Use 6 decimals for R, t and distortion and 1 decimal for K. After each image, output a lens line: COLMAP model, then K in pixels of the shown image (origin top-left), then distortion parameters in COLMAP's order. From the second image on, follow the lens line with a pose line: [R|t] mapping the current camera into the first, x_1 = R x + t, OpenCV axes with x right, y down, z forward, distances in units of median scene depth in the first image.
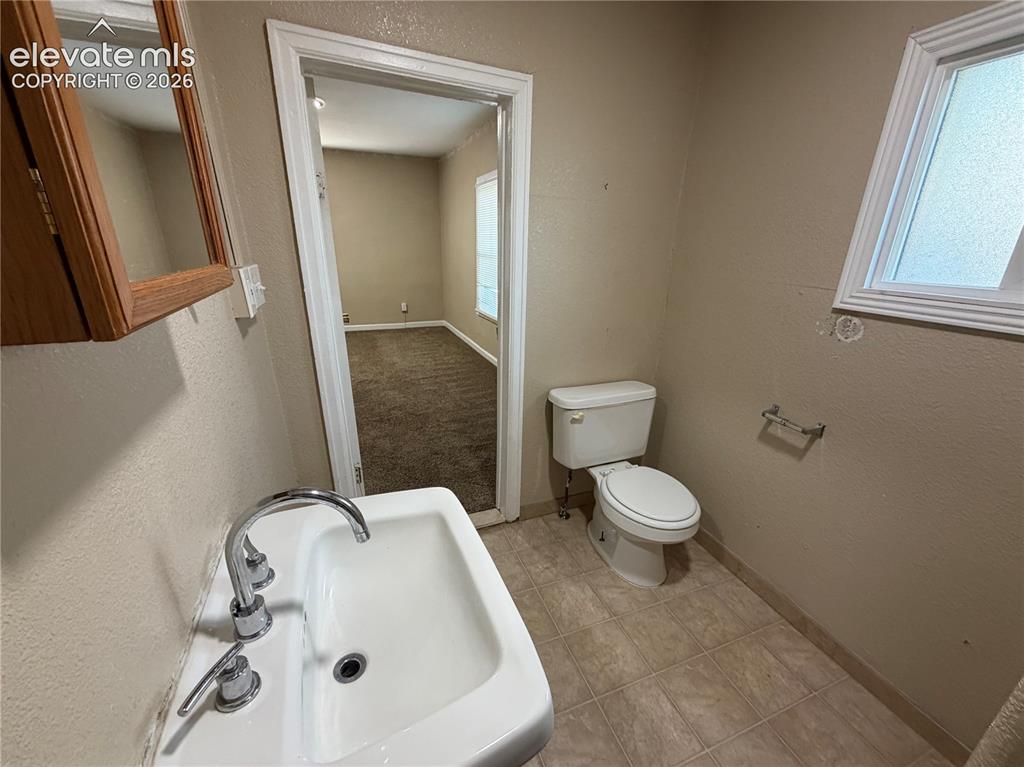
lens RADIAL K [[410.9, 0, 514.3], [0, 410.9, 386.1], [0, 0, 1]] dist [0.009221, -0.000107]
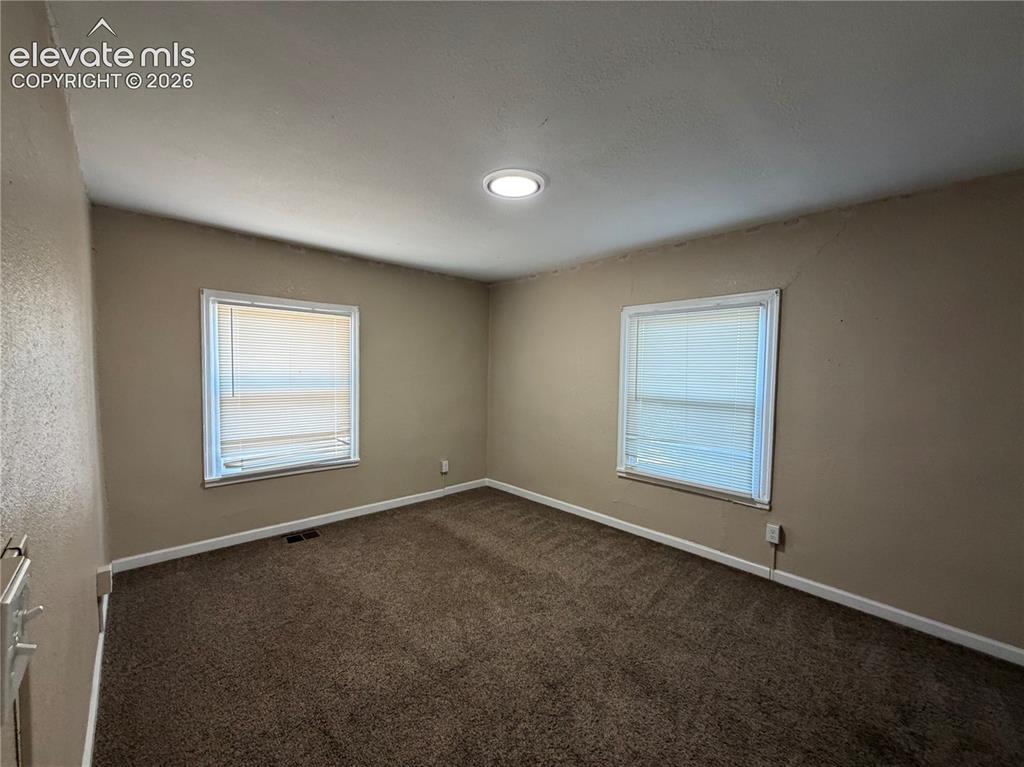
lens RADIAL K [[410.9, 0, 512.0], [0, 410.9, 388.7], [0, 0, 1]] dist [0.009221, -0.000107]
pose [[0.934479, -0.030945, 0.354671, -0.855127], [0.129941, 0.957136, -0.258856, -0.259843], [-0.331459, 0.287981, 0.898444, 0.607871]]
